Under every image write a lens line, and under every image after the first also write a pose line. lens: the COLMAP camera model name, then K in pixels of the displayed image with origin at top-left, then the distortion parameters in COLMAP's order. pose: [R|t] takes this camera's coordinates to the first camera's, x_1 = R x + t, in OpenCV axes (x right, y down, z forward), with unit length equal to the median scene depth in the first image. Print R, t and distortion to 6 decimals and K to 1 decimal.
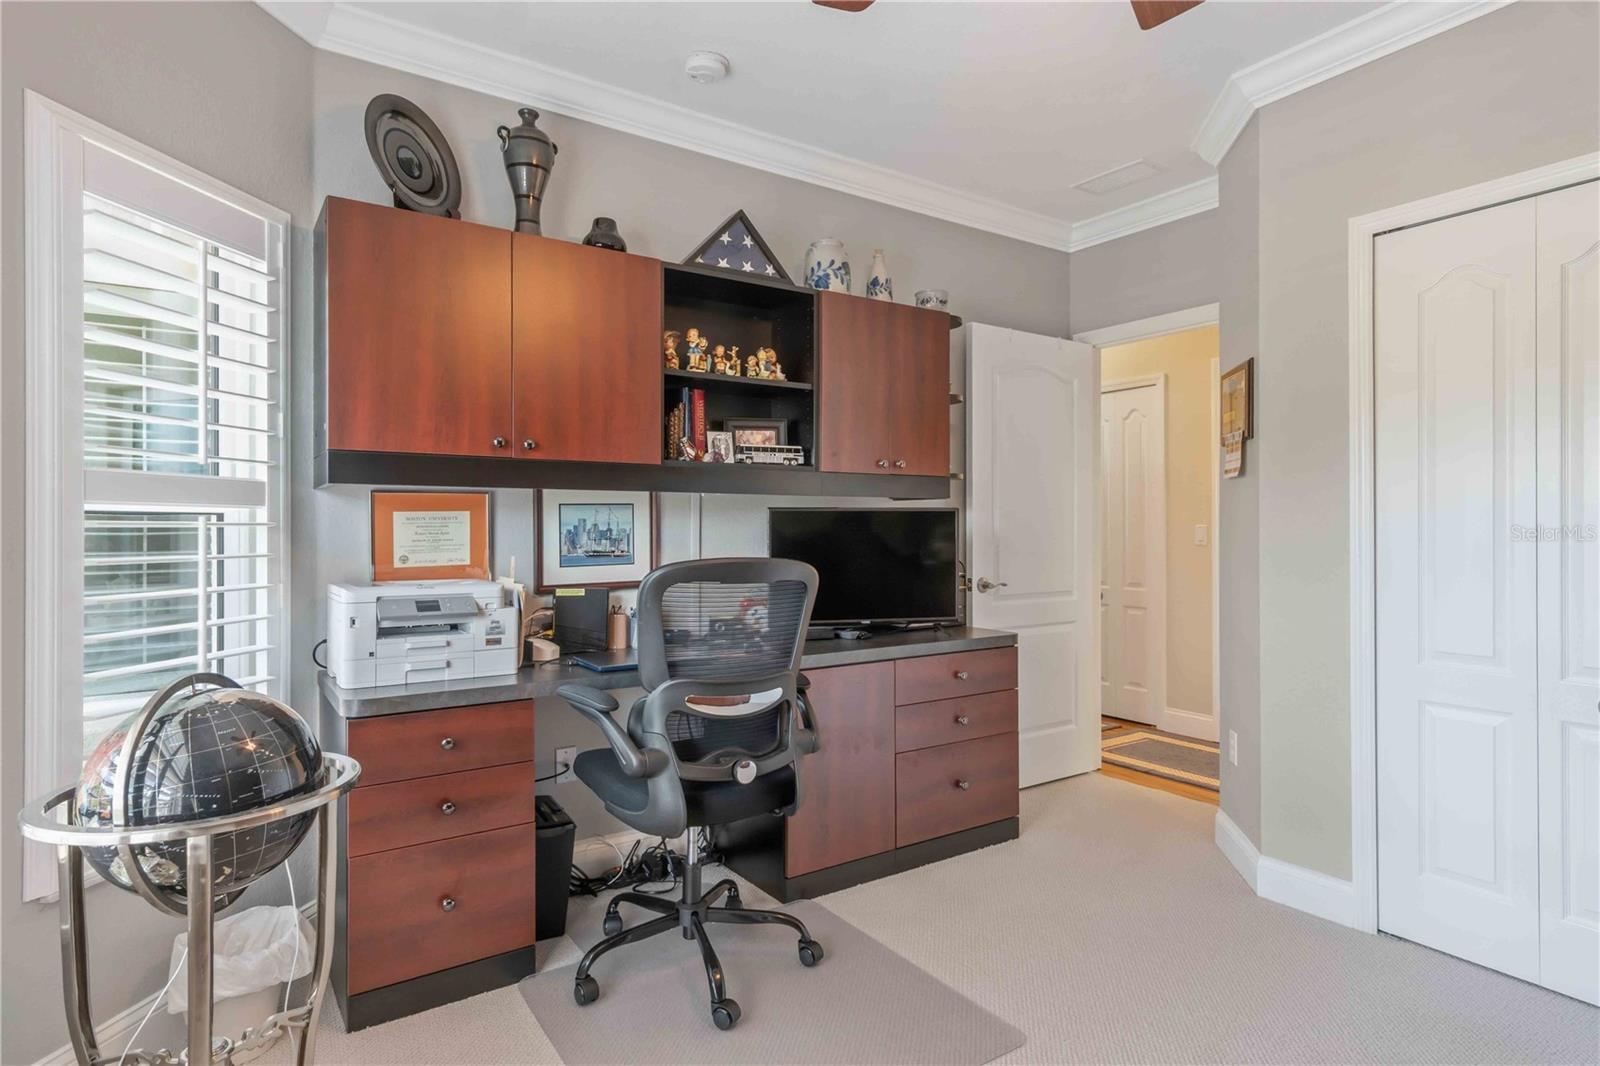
lens RADIAL K [[847.0, 0, 794.8], [0, 847.0, 525.5], [0, 0, 1]] dist [0.001982, 0.000426]
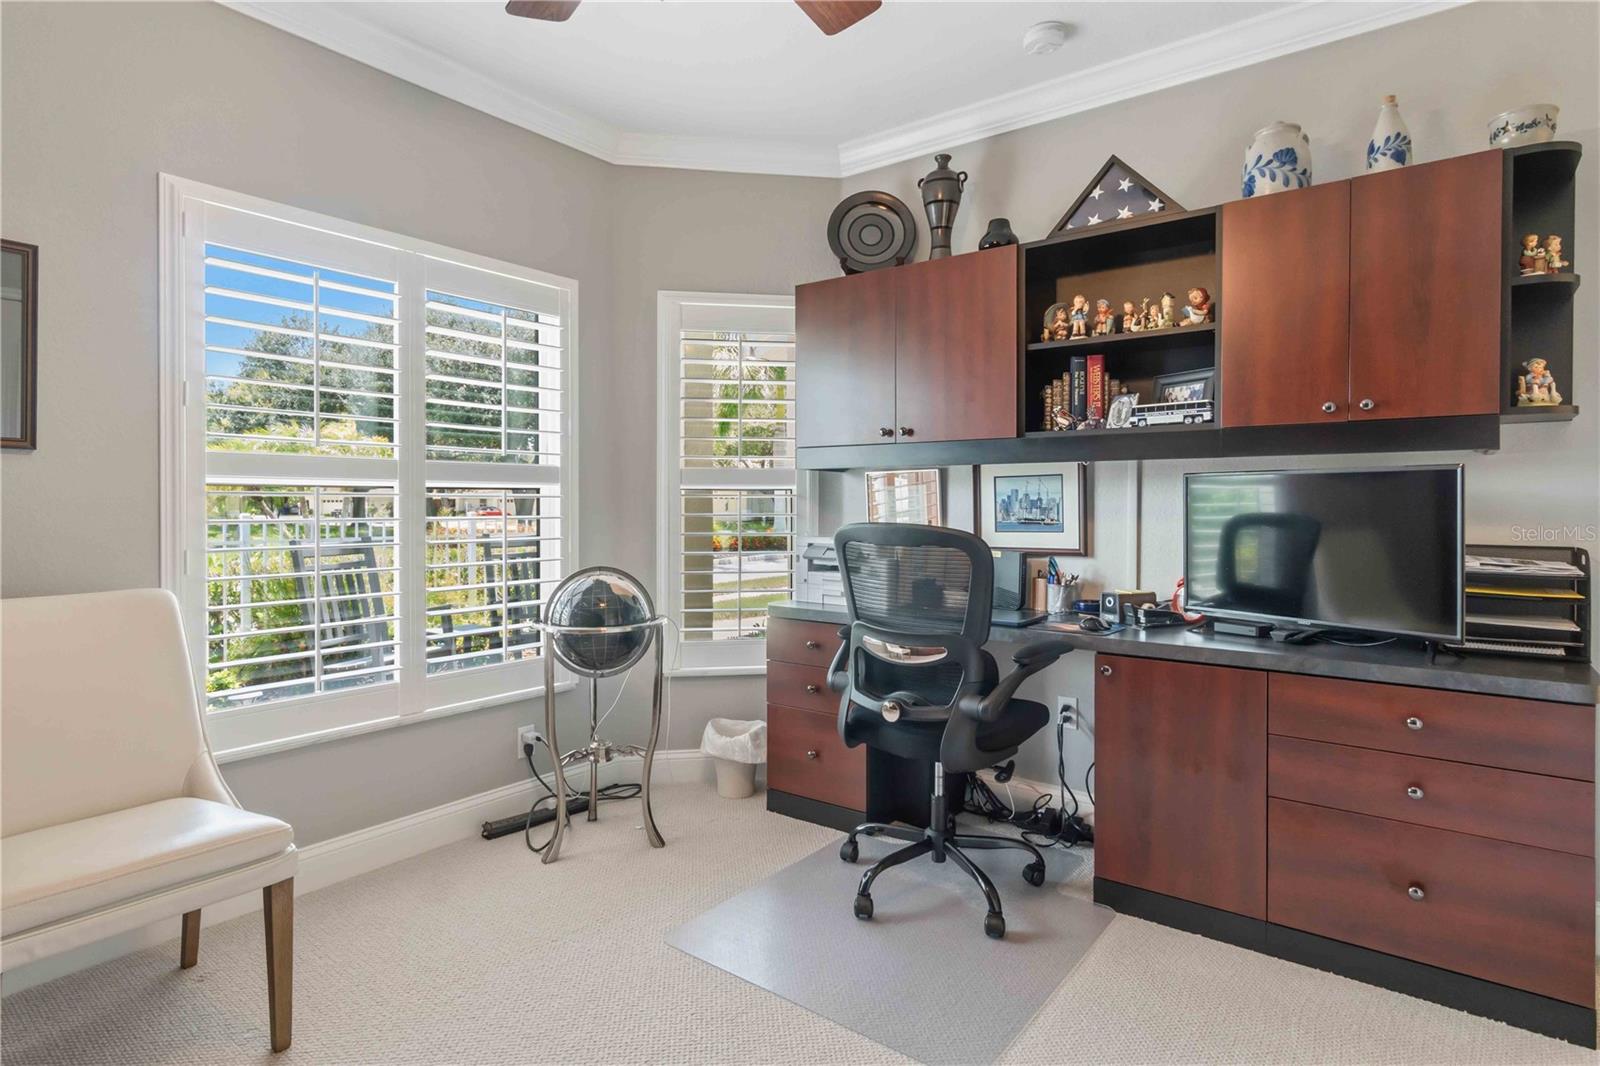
lens RADIAL K [[861.5, 0, 798.3], [0, 861.5, 507.9], [0, 0, 1]] dist [0.001916, 0.000253]
pose [[0.327901, 0.008775, -0.944671, 0.715289], [0.000207, 0.999956, 0.009360, 0.005725], [0.944712, -0.003264, 0.327885, 0.359588]]
